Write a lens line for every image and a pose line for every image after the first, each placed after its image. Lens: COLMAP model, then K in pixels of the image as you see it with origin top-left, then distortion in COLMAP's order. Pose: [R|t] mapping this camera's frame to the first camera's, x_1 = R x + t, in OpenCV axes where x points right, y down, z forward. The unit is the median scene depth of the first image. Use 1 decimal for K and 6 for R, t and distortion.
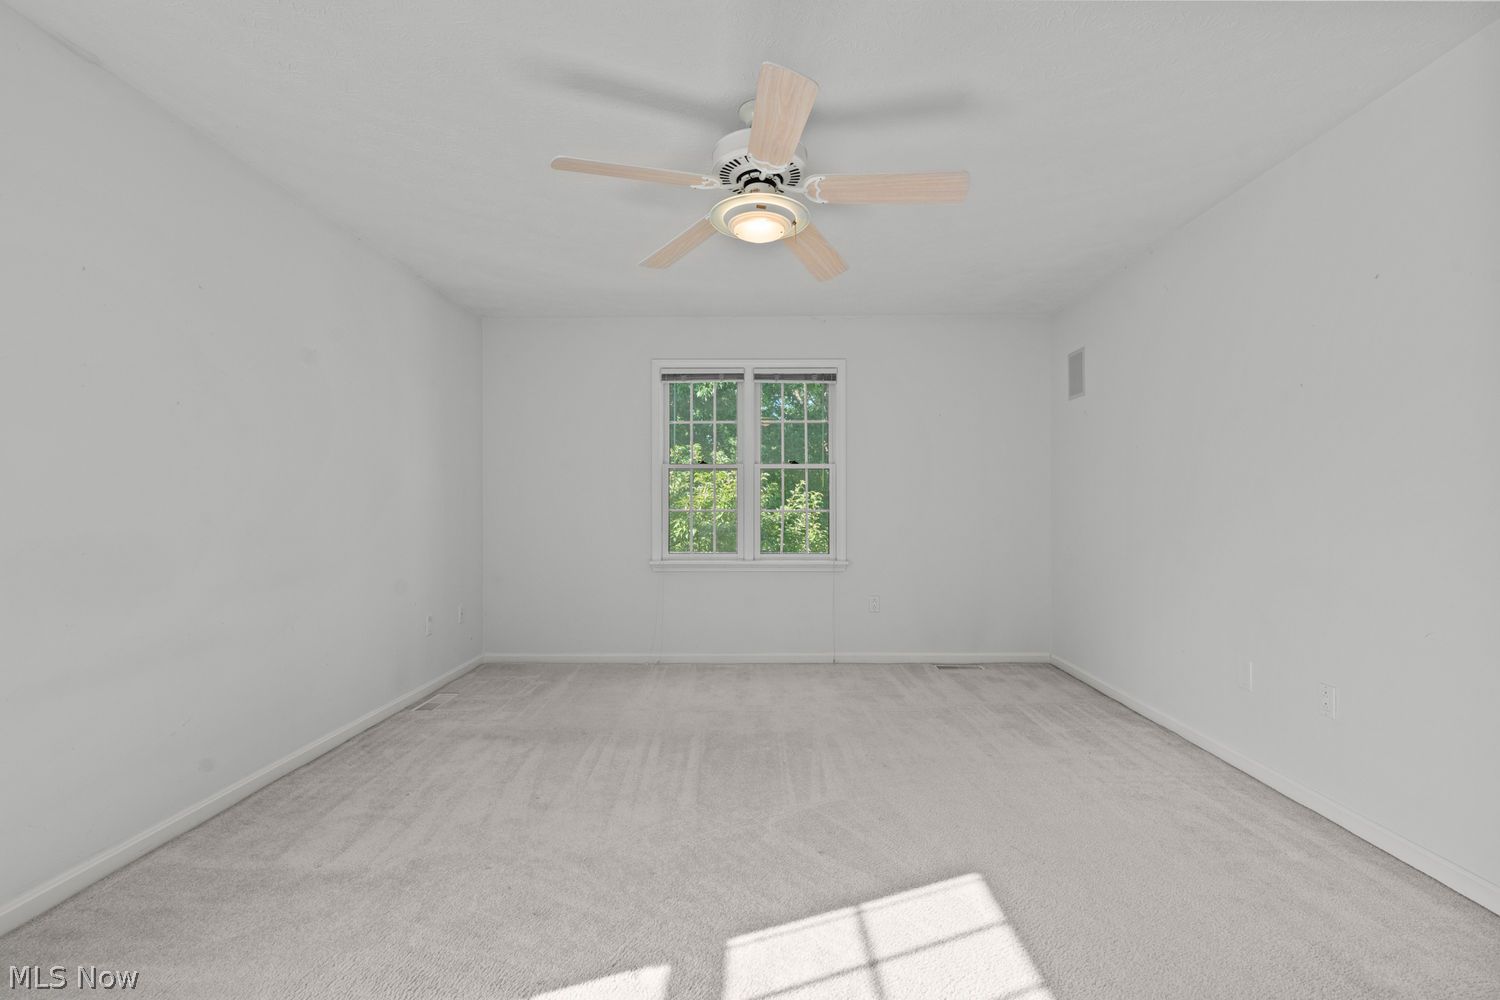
lens RADIAL K [[674.2, 0, 748.5], [0, 674.2, 507.0], [0, 0, 1]] dist [-0.001607, 0.000940]
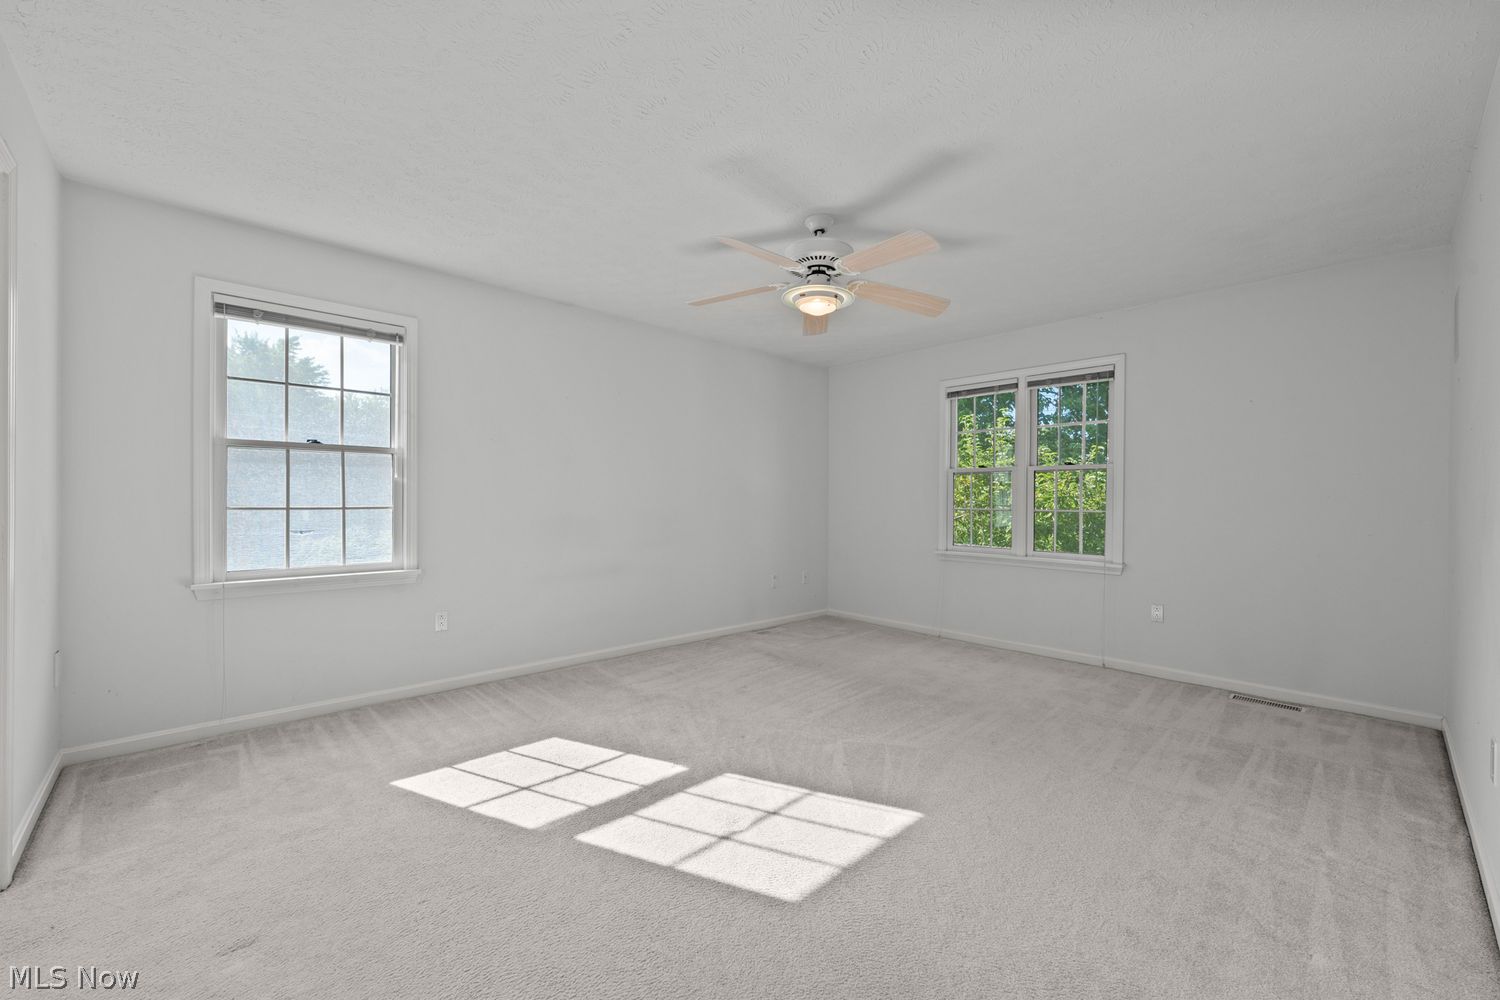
lens RADIAL K [[592.1, 0, 725.4], [0, 592.1, 505.6], [0, 0, 1]] dist [-0.003522, 0.001533]
pose [[0.677327, 0.013087, -0.735566, 0.380703], [-0.014066, 0.999889, 0.004837, 0.000748], [0.735548, 0.007070, 0.677436, 0.015685]]
